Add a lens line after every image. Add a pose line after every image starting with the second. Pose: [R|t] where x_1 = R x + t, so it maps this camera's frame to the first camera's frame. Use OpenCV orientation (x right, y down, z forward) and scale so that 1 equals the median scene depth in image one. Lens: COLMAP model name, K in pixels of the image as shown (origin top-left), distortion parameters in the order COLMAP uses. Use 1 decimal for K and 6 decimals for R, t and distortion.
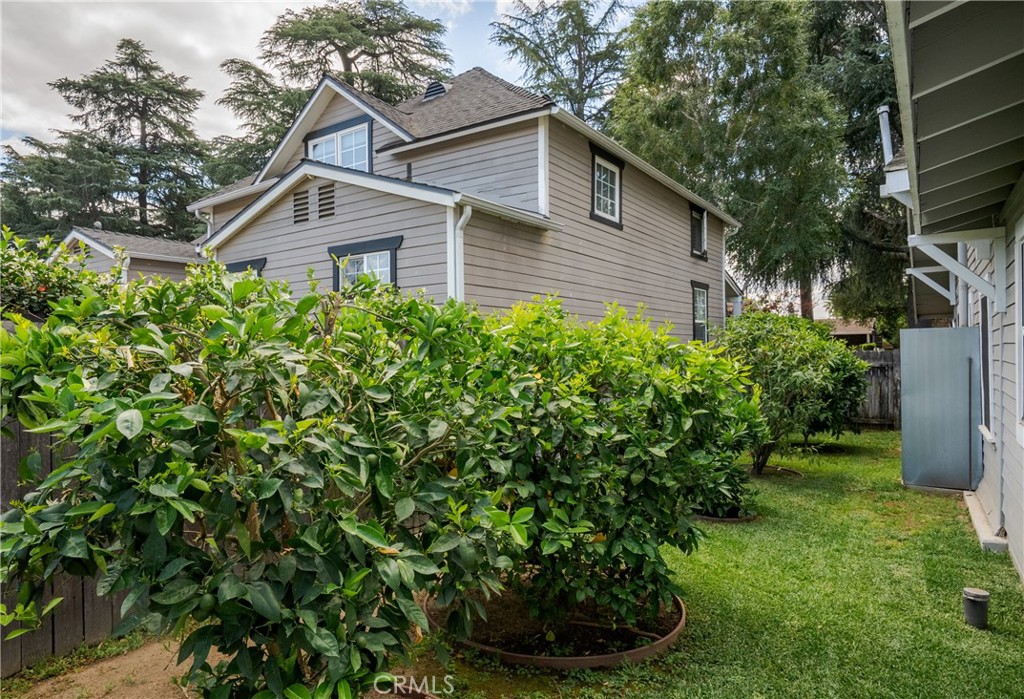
lens RADIAL K [[601.8, 0, 511.3], [0, 601.8, 356.3], [0, 0, 1]] dist [-0.028551, 0.019851]
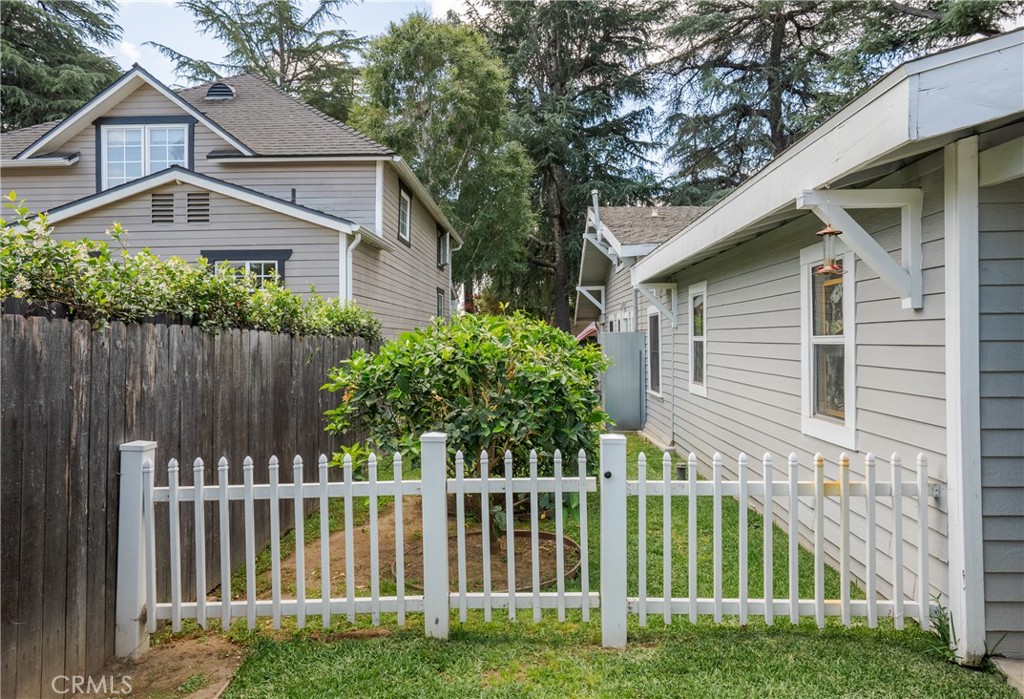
lens RADIAL K [[622.1, 0, 505.1], [0, 622.1, 342.3], [0, 0, 1]] dist [-0.034981, 0.031369]
pose [[0.844279, 0.005623, 0.535874, -0.415549], [-0.001585, 0.999967, -0.007996, -0.005711], [-0.535901, 0.005902, 0.844260, -0.233779]]
